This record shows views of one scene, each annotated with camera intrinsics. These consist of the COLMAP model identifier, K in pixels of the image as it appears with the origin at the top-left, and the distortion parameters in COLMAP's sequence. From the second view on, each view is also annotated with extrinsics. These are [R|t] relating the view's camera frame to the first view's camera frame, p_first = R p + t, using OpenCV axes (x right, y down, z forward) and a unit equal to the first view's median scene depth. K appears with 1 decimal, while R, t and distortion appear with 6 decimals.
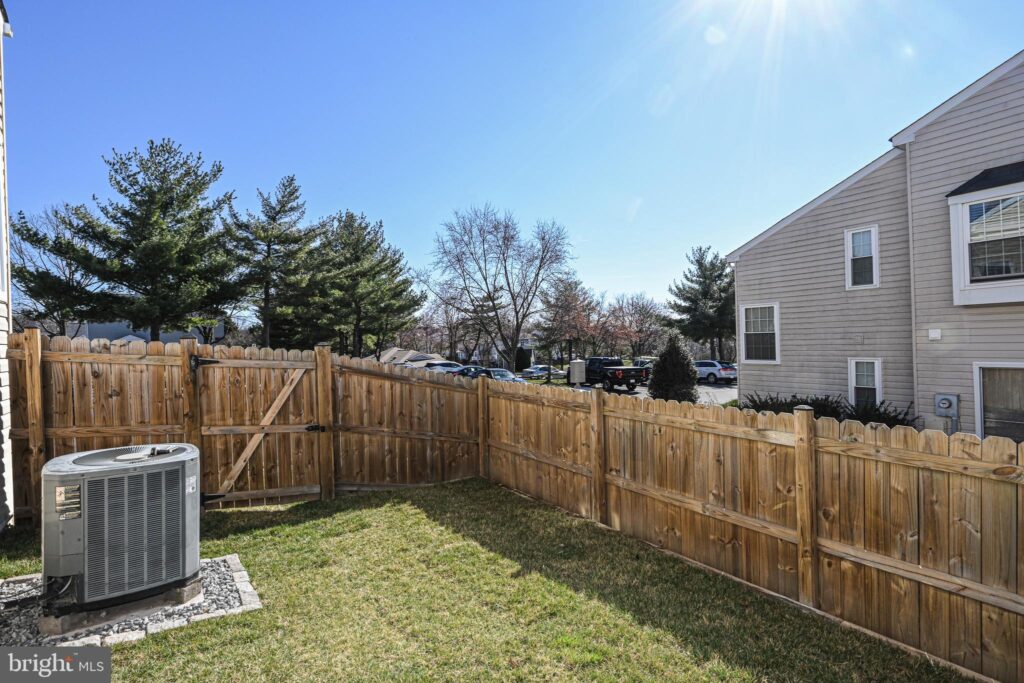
lens RADIAL K [[486.6, 0, 509.9], [0, 486.6, 346.4], [0, 0, 1]] dist [-0.000280, 0.000911]
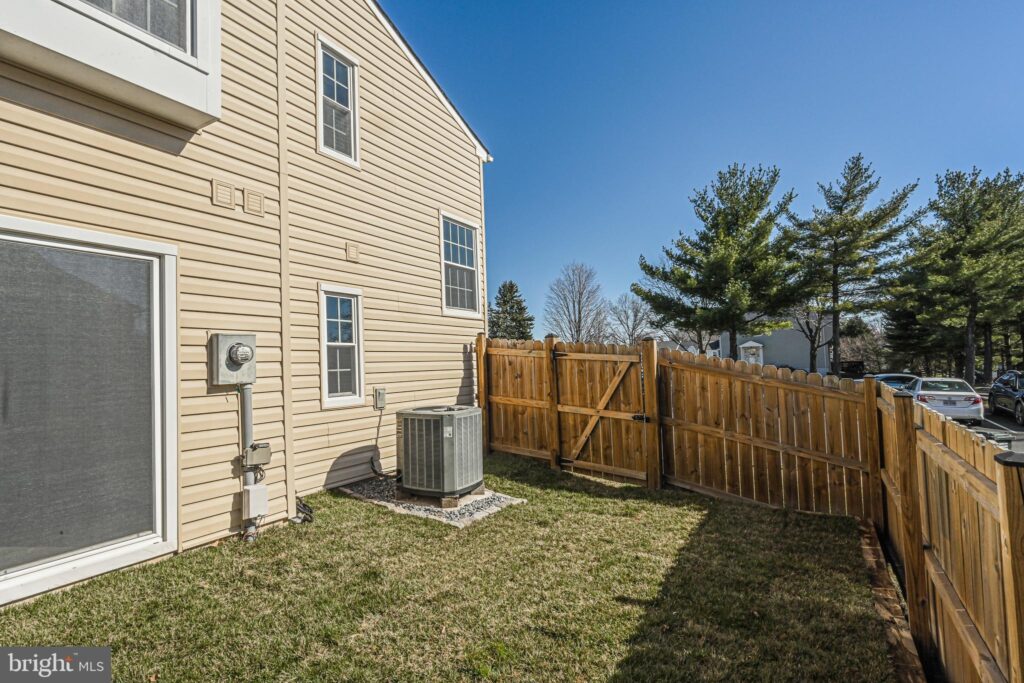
lens RADIAL K [[486.6, 0, 513.1], [0, 486.6, 349.9], [0, 0, 1]] dist [-0.000280, 0.000911]
pose [[0.438666, -0.012606, -0.898562, 0.432983], [0.012076, 0.999894, -0.008132, 0.025085], [0.898569, -0.007284, 0.438772, 0.286455]]
